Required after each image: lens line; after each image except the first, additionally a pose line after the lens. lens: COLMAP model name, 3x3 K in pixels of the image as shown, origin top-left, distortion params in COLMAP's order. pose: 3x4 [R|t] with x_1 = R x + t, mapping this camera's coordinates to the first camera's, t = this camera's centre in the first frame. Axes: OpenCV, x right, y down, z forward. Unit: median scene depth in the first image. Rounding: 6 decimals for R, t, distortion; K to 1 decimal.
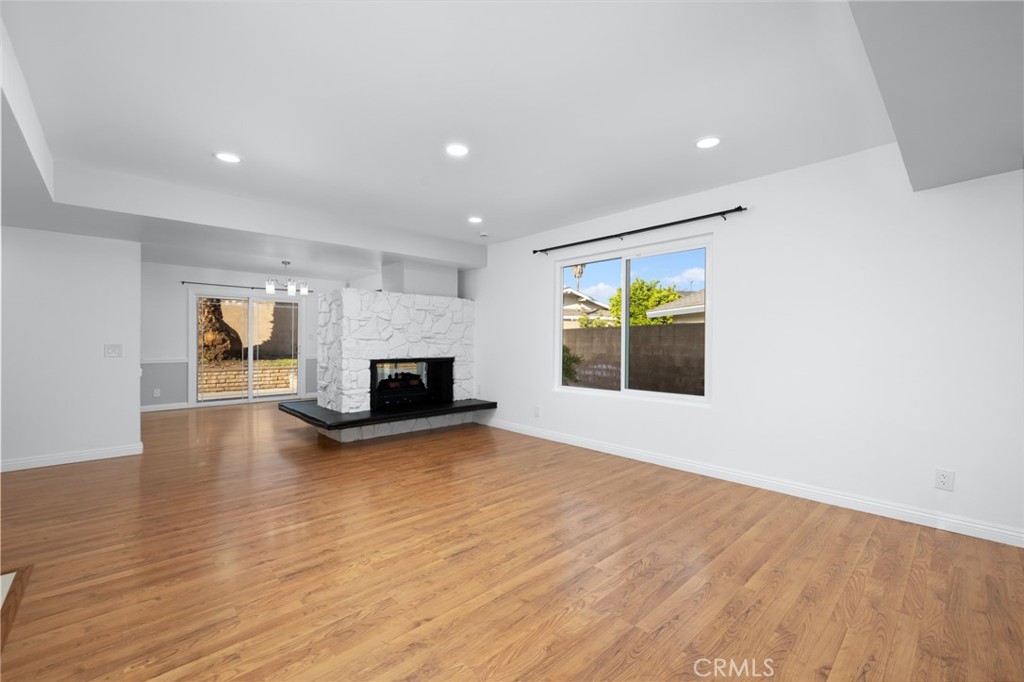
lens RADIAL K [[427.2, 0, 514.2], [0, 427.2, 343.2], [0, 0, 1]] dist [-0.001106, 0.000169]
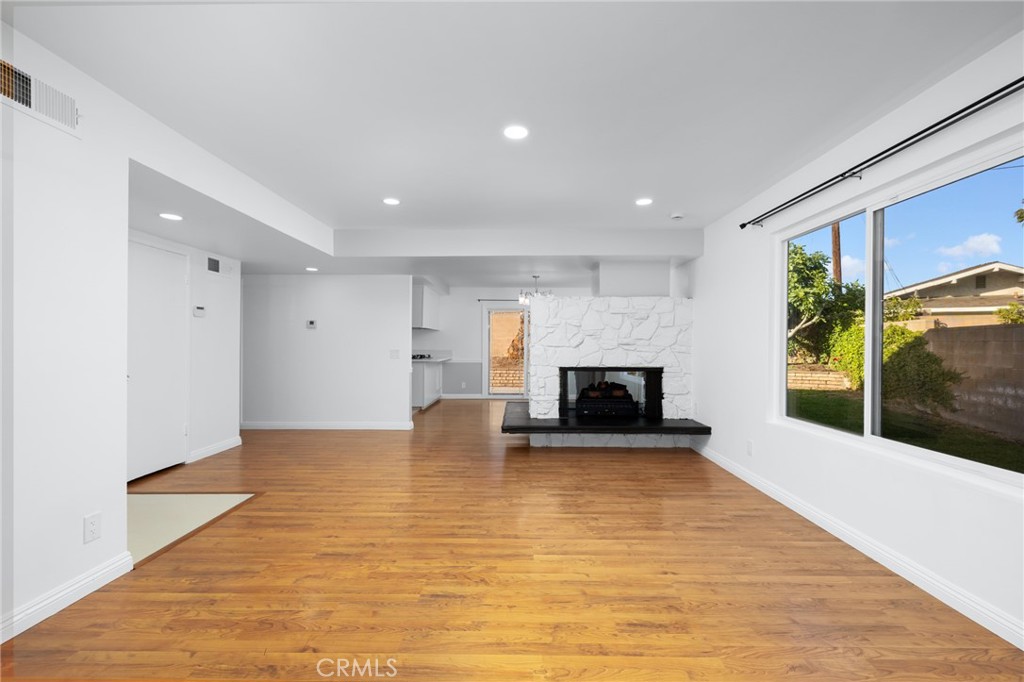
lens RADIAL K [[427.2, 0, 514.2], [0, 427.2, 343.2], [0, 0, 1]] dist [-0.001106, 0.000169]
pose [[0.722748, -0.000256, -0.691111, 0.291093], [-0.004741, 0.999975, -0.005328, -0.011186], [0.691095, 0.007128, 0.722729, 0.233249]]
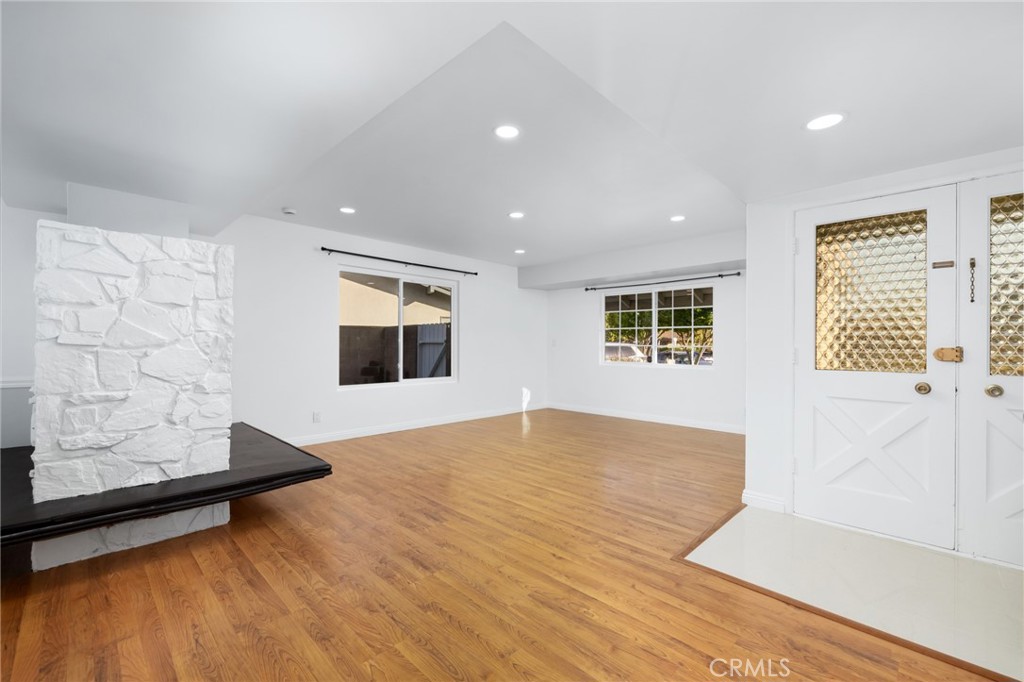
lens RADIAL K [[437.0, 0, 512.0], [0, 437.0, 341.0], [0, 0, 1]] dist [0.003308, 0.000453]
pose [[-0.046158, 0.007099, 0.998909, -1.032305], [-0.002698, 0.999970, -0.007231, -0.002154], [-0.998930, -0.003029, -0.046138, 0.680502]]
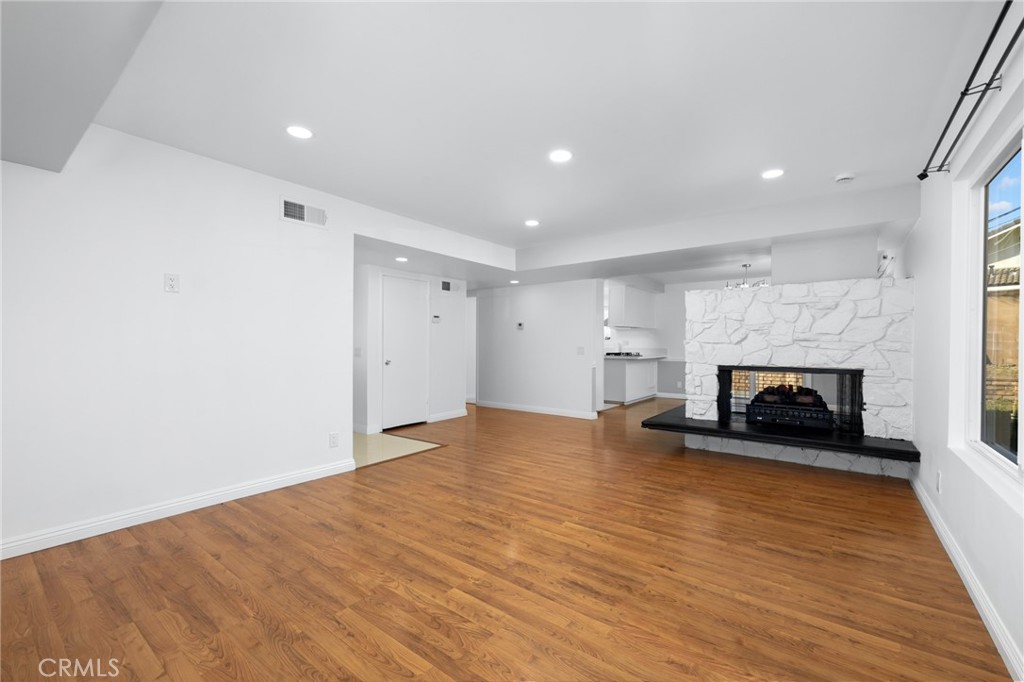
lens RADIAL K [[427.2, 0, 514.2], [0, 427.2, 343.2], [0, 0, 1]] dist [-0.001106, 0.000169]
pose [[0.165345, -0.001337, -0.986235, 0.527517], [-0.005189, 0.999984, -0.002225, -0.004150], [0.986222, 0.005485, 0.165335, 0.456631]]
